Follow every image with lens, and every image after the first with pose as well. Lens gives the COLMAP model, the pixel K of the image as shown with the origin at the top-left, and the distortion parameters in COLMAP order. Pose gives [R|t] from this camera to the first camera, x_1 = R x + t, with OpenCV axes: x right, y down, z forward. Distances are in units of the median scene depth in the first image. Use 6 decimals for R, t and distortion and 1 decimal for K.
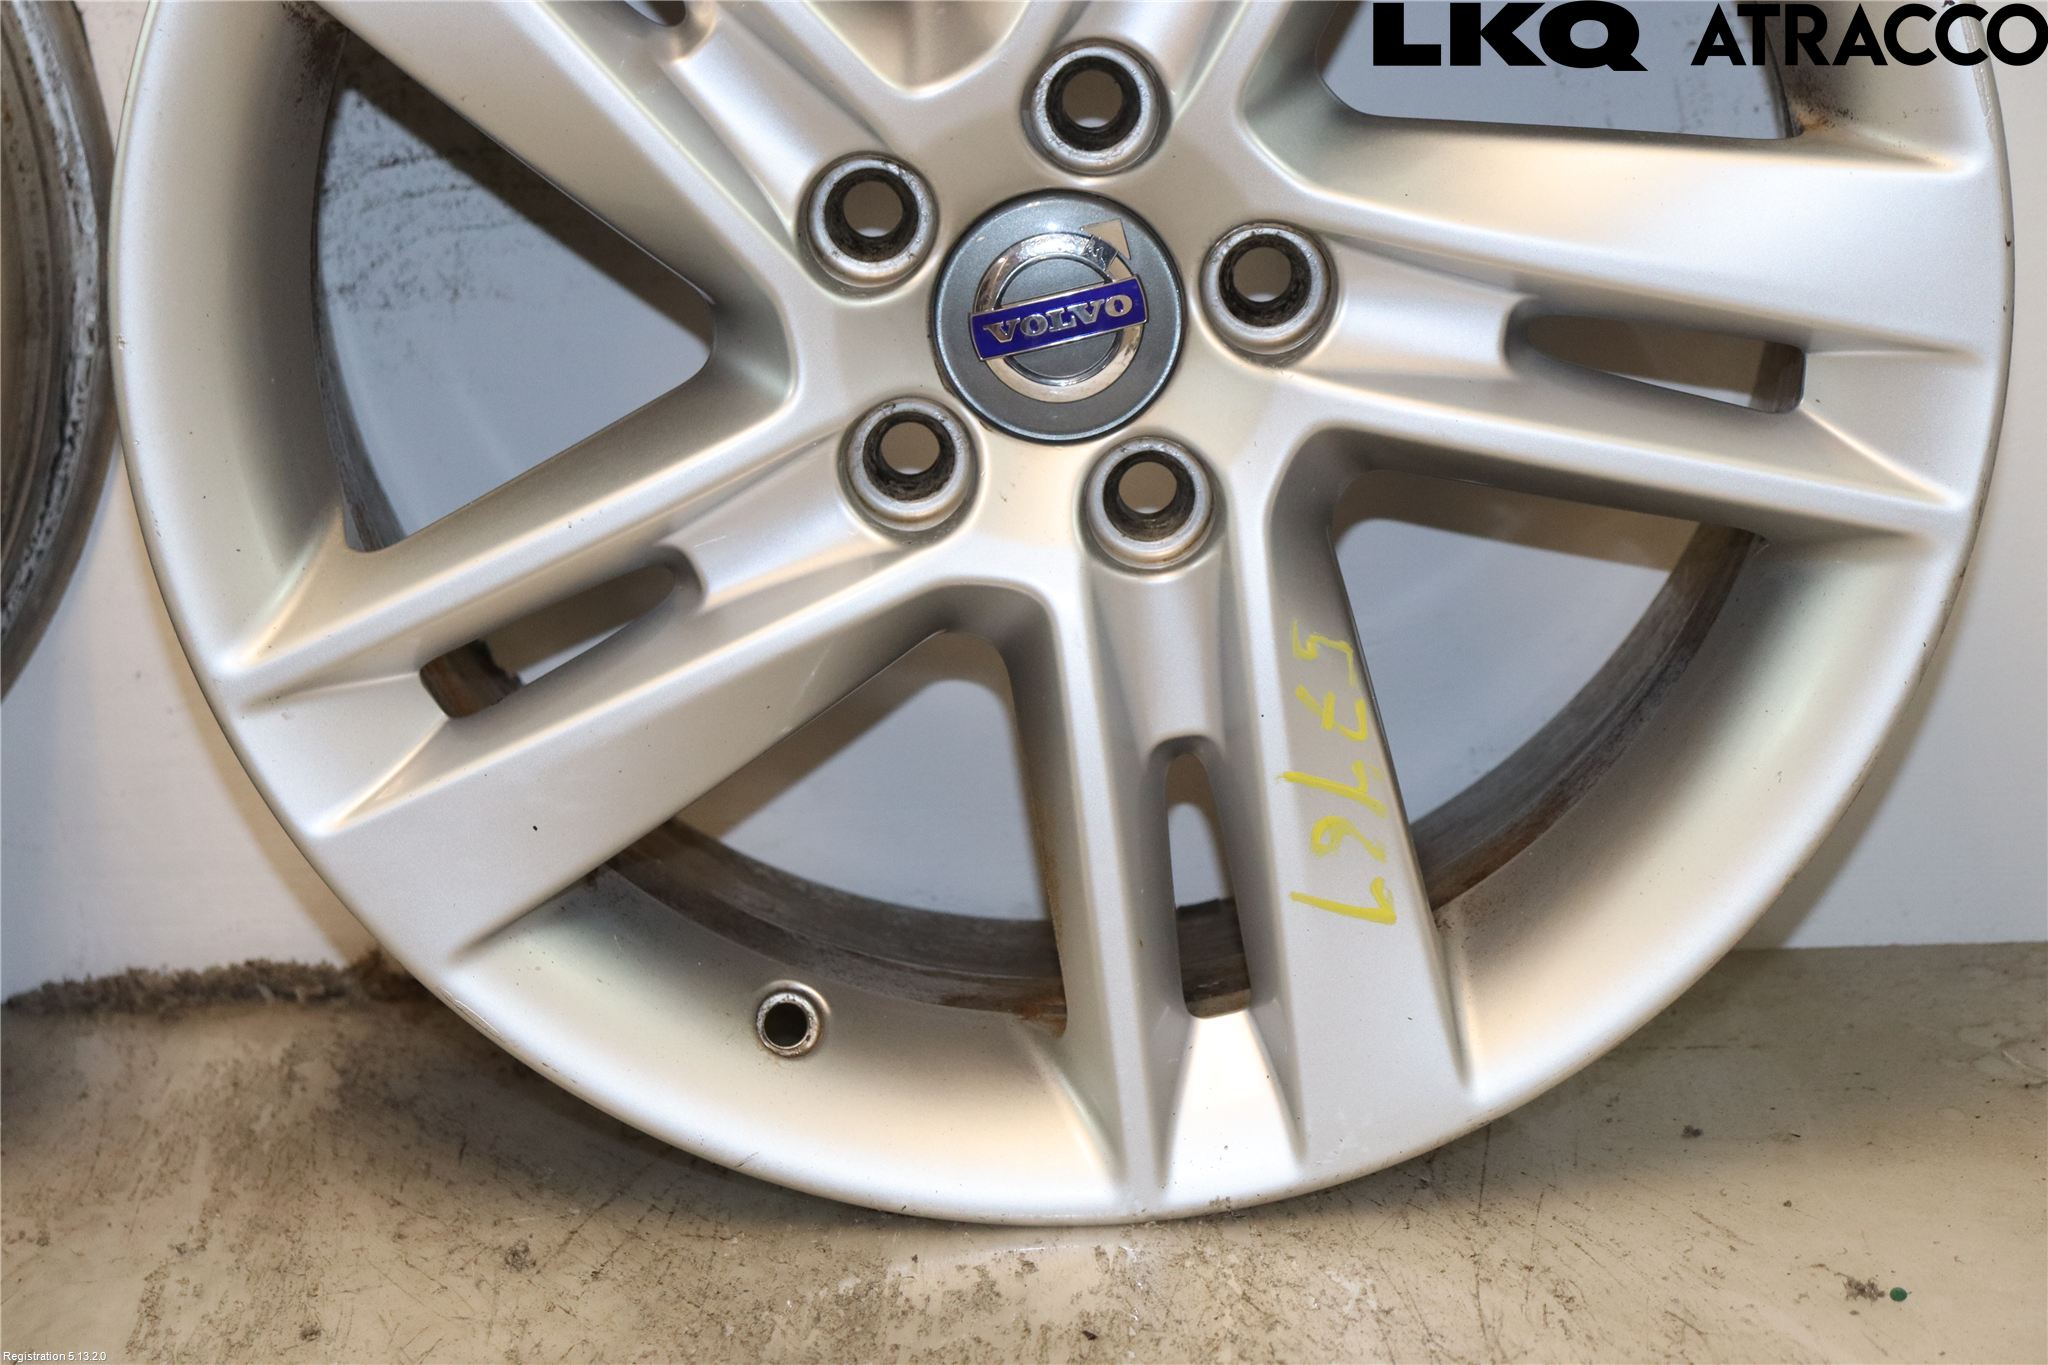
lens RADIAL K [[4847.3, 0, 1020.8], [0, 4847.3, 682.3], [0, 0, 1]] dist [0.430484, 0.000000]
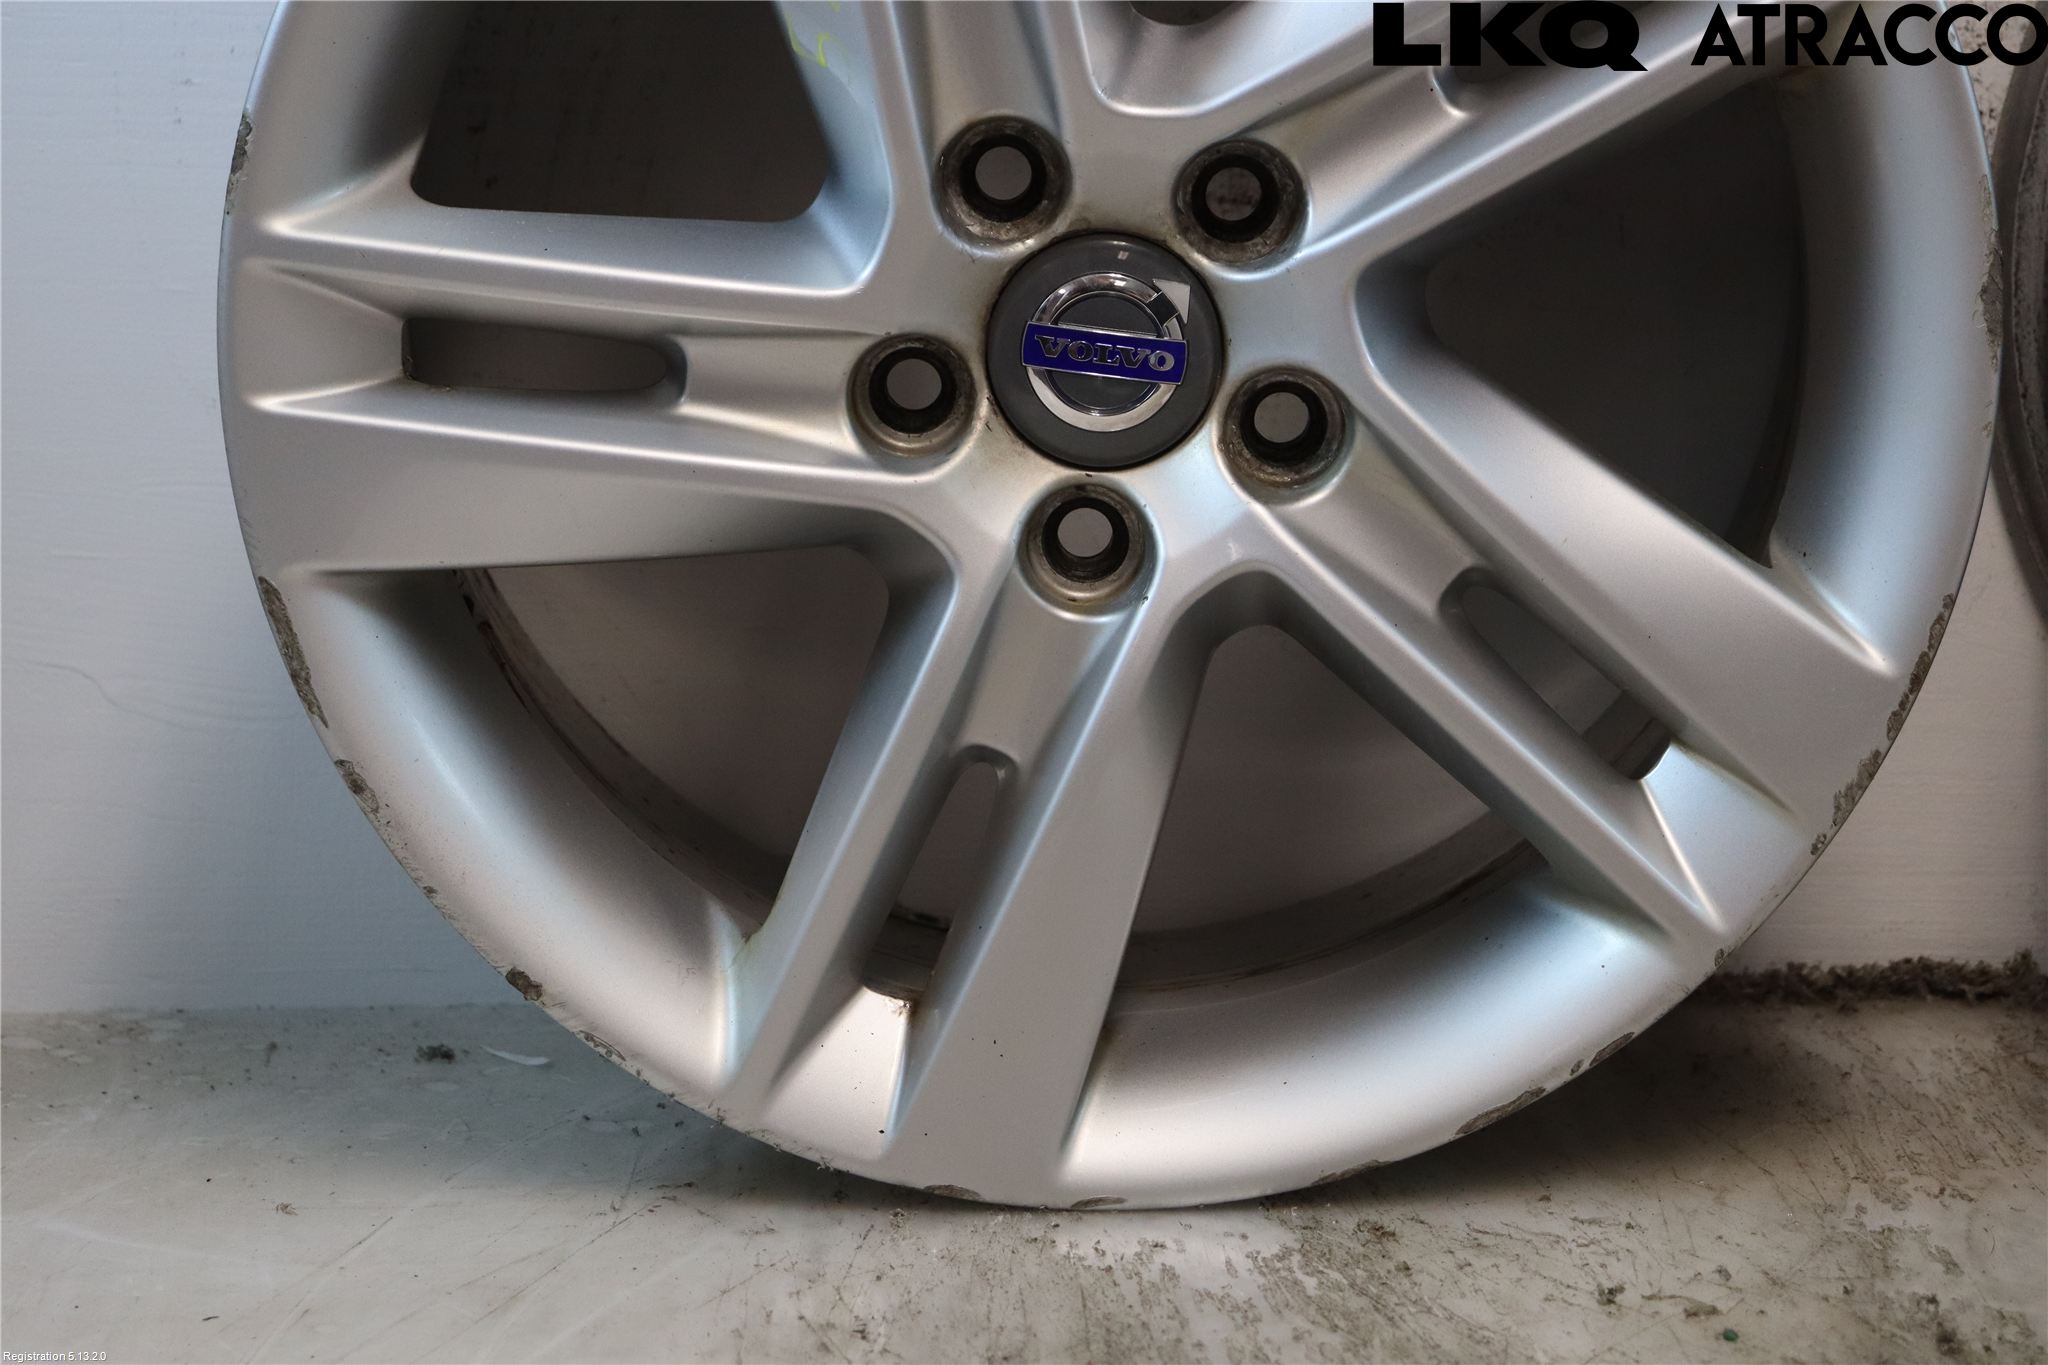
lens RADIAL K [[4959.2, 0, 1015.6], [0, 4959.2, 699.2], [0, 0, 1]] dist [0.471132, 0.000000]
pose [[0.999846, 0.015731, 0.007736, -0.427787], [-0.015458, 0.999297, -0.034164, 0.049460], [-0.008268, 0.034039, 0.999386, -0.081008]]
